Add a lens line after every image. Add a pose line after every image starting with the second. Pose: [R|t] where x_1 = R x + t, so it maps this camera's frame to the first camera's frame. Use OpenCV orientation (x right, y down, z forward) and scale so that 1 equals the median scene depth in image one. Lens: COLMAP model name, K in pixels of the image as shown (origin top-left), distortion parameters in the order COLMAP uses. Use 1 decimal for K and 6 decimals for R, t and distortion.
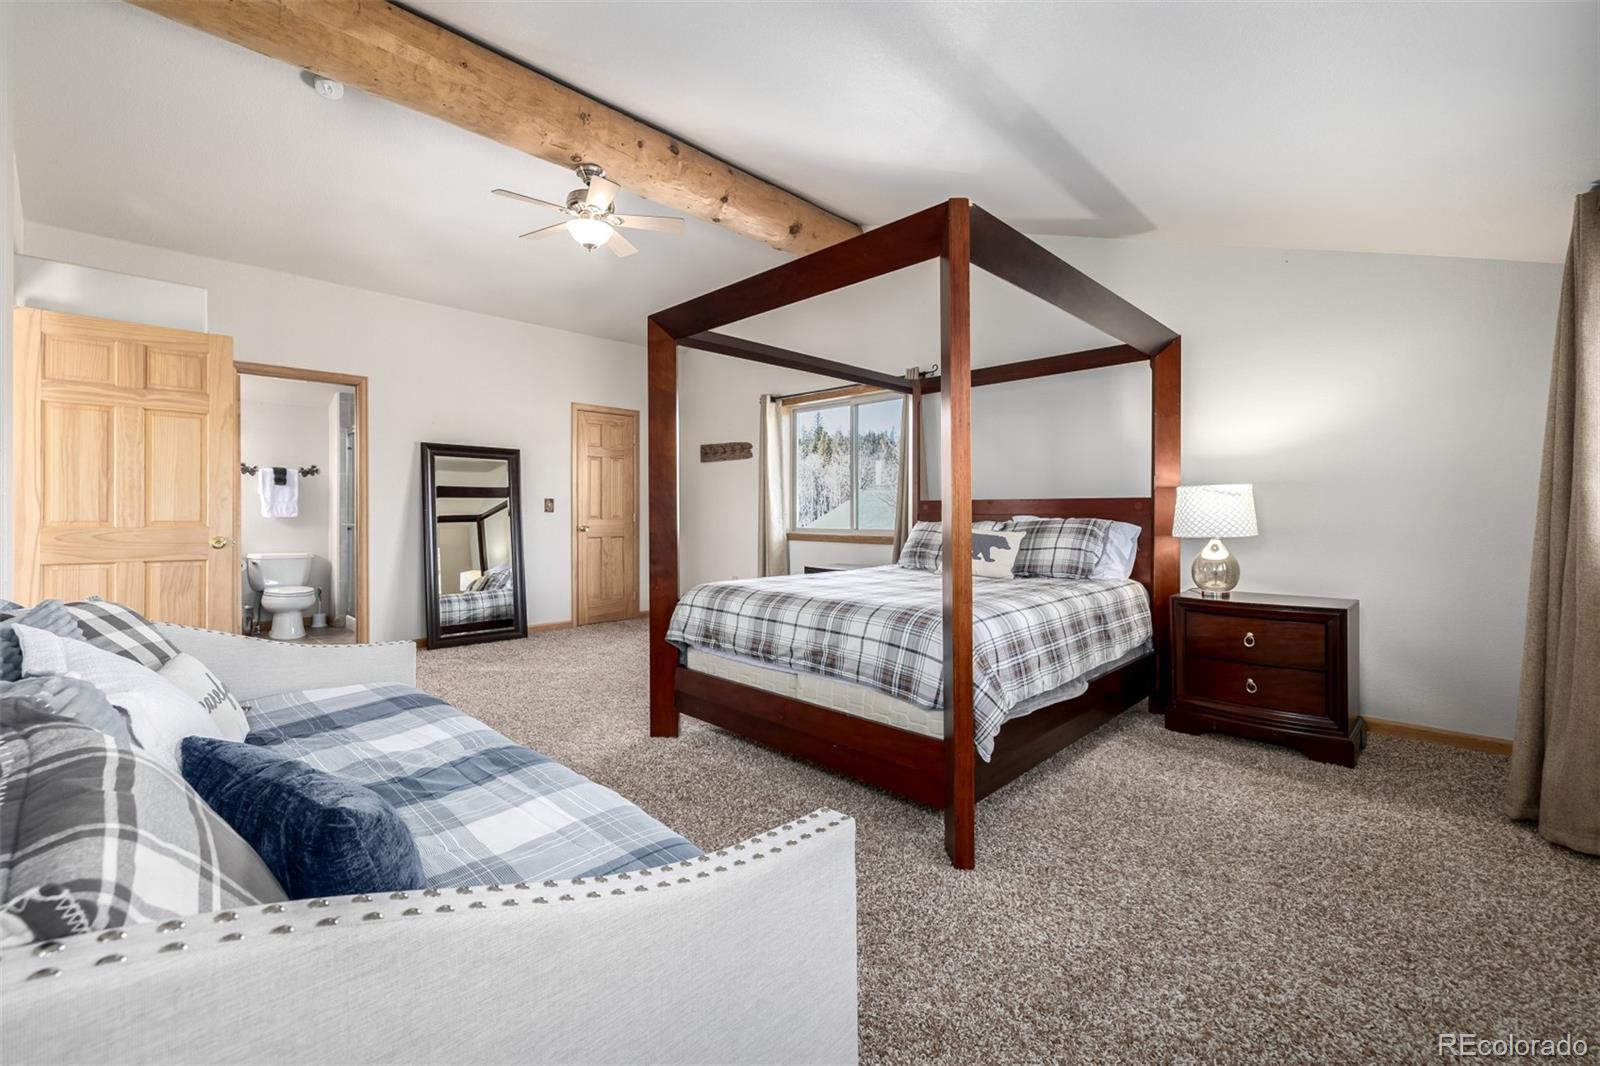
lens RADIAL K [[682.3, 0, 793.2], [0, 682.3, 527.5], [0, 0, 1]] dist [0.002889, -0.001107]
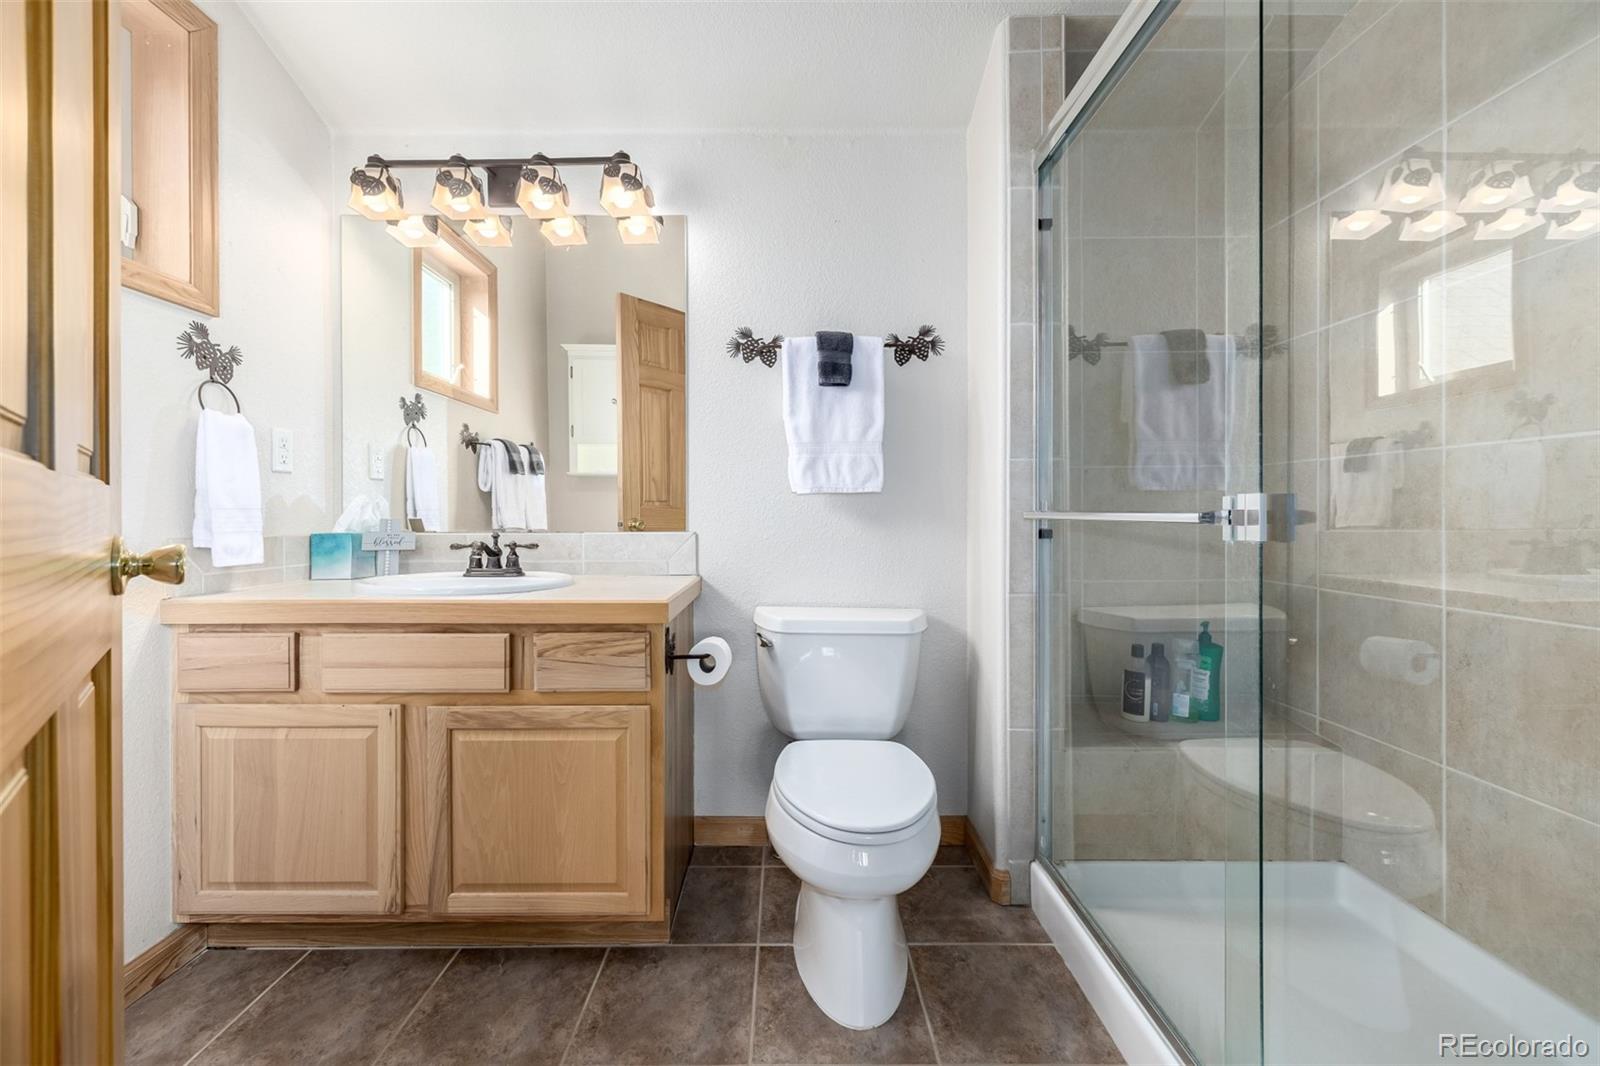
lens RADIAL K [[682.3, 0, 794.7], [0, 682.3, 531.9], [0, 0, 1]] dist [0.002889, -0.001107]
pose [[0.699000, 0.002251, -0.715119, -0.539827], [-0.004230, 0.999991, -0.000987, 0.003318], [0.715110, 0.003715, 0.699002, 0.766681]]
